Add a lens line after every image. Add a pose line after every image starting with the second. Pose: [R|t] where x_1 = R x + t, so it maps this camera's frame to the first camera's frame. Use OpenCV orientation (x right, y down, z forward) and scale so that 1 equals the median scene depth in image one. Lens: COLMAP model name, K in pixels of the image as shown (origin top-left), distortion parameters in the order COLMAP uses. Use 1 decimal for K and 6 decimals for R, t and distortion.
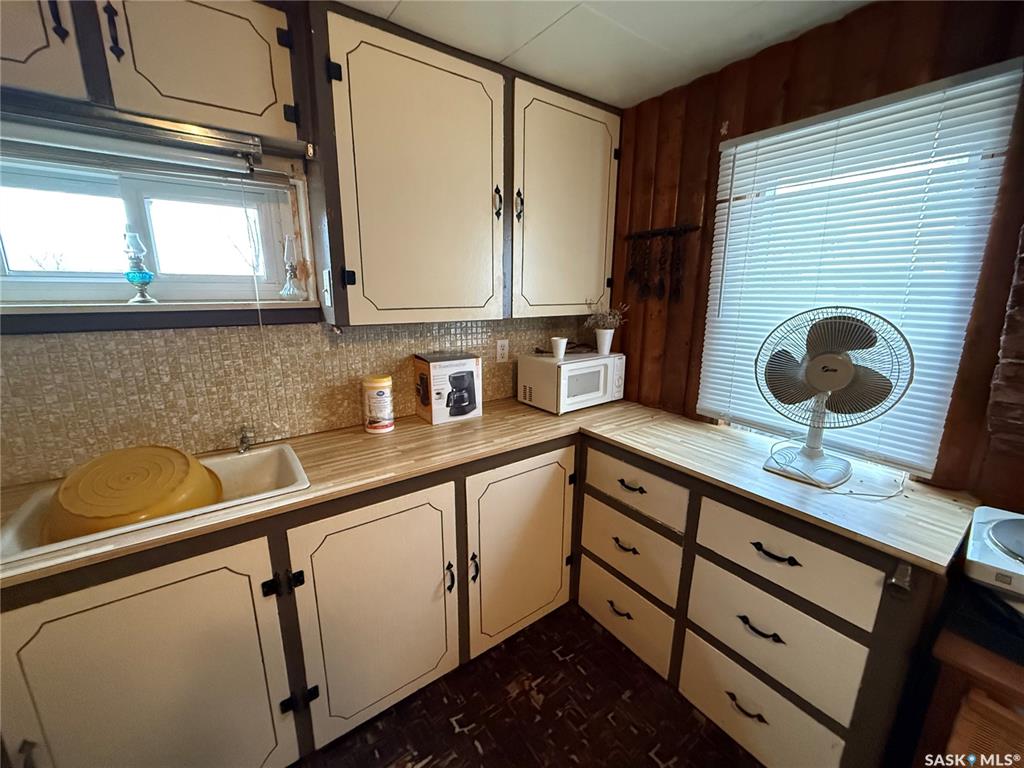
lens RADIAL K [[408.3, 0, 509.2], [0, 408.3, 384.2], [0, 0, 1]] dist [-0.002162, 0.000224]
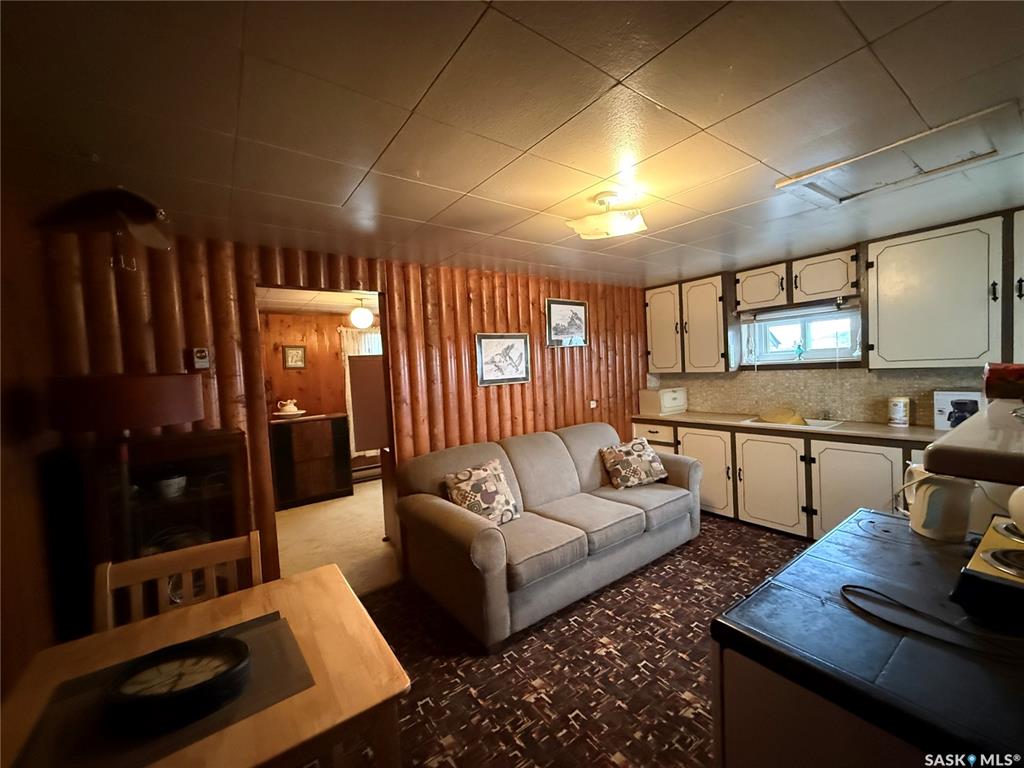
lens RADIAL K [[408.3, 0, 509.2], [0, 408.3, 384.2], [0, 0, 1]] dist [-0.002162, 0.000224]
pose [[-0.006847, 0.041419, -0.999118, 1.539374], [-0.162632, 0.985793, 0.041981, 0.136380], [0.986663, 0.162776, -0.000014, -0.758914]]
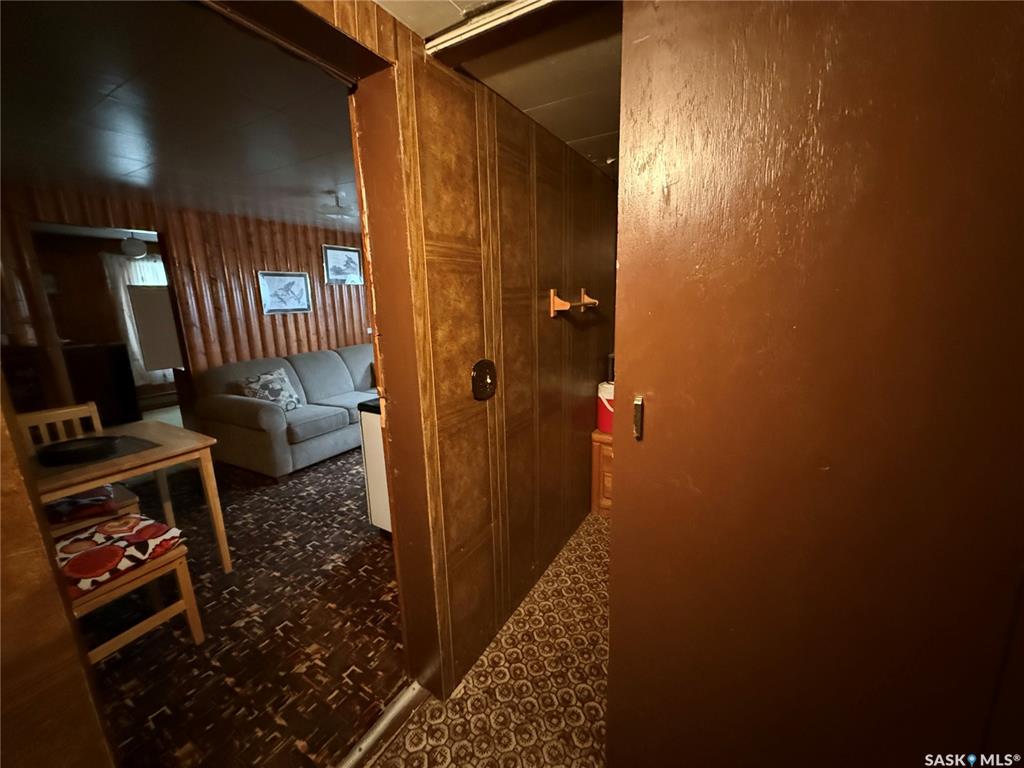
lens RADIAL K [[408.3, 0, 509.2], [0, 408.3, 384.2], [0, 0, 1]] dist [-0.002162, 0.000224]
pose [[0.394150, 0.182683, -0.900707, 2.514233], [-0.172186, 0.977370, 0.122884, 0.105237], [0.902772, 0.106654, 0.416686, -0.538604]]
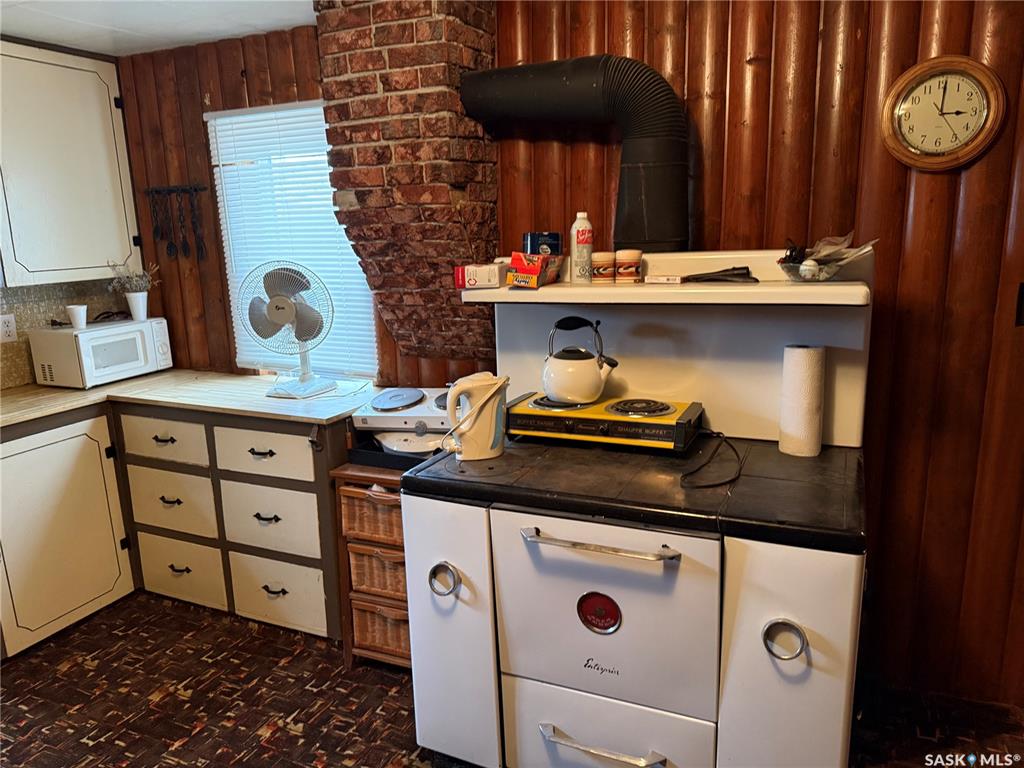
lens RADIAL K [[715.5, 0, 516.3], [0, 715.5, 392.1], [0, 0, 1]] dist [0.075503, -0.113406]
pose [[0.862779, -0.139110, 0.486066, 0.183988], [0.142291, 0.989352, 0.030578, 0.191051], [-0.485144, 0.042780, 0.873387, -0.993834]]
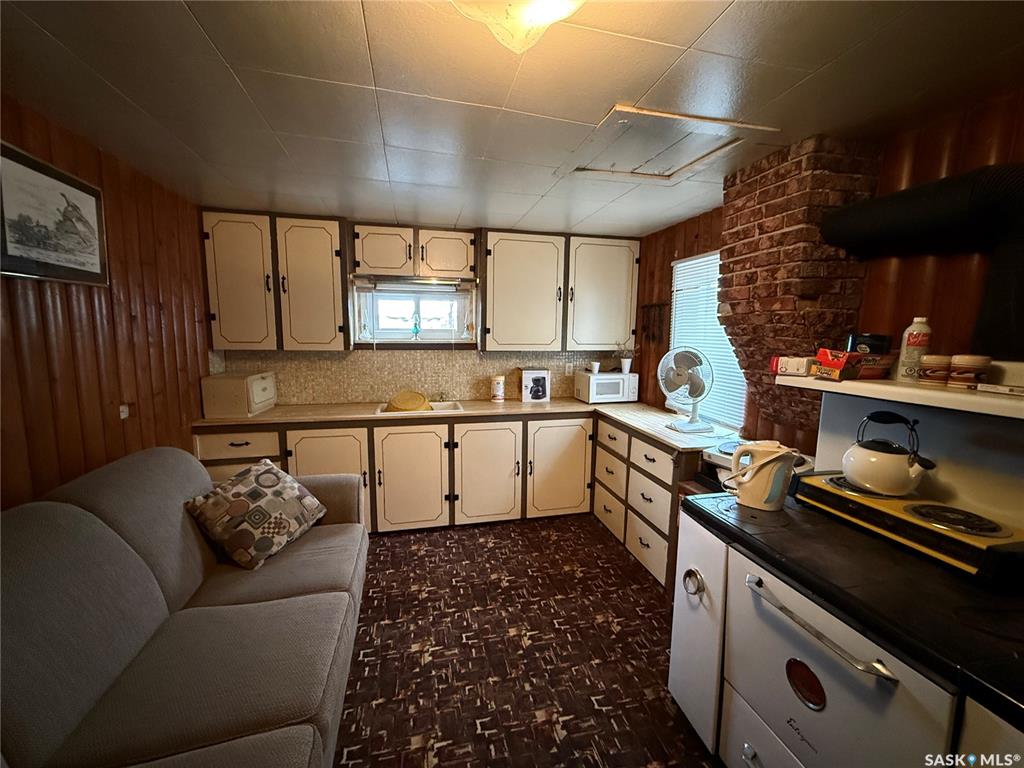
lens RADIAL K [[408.3, 0, 509.2], [0, 408.3, 384.2], [0, 0, 1]] dist [-0.002162, 0.000224]
pose [[0.922901, 0.055748, -0.380980, 0.541178], [-0.092635, 0.992548, -0.079165, 0.187773], [0.373728, 0.108353, 0.921188, -0.929315]]
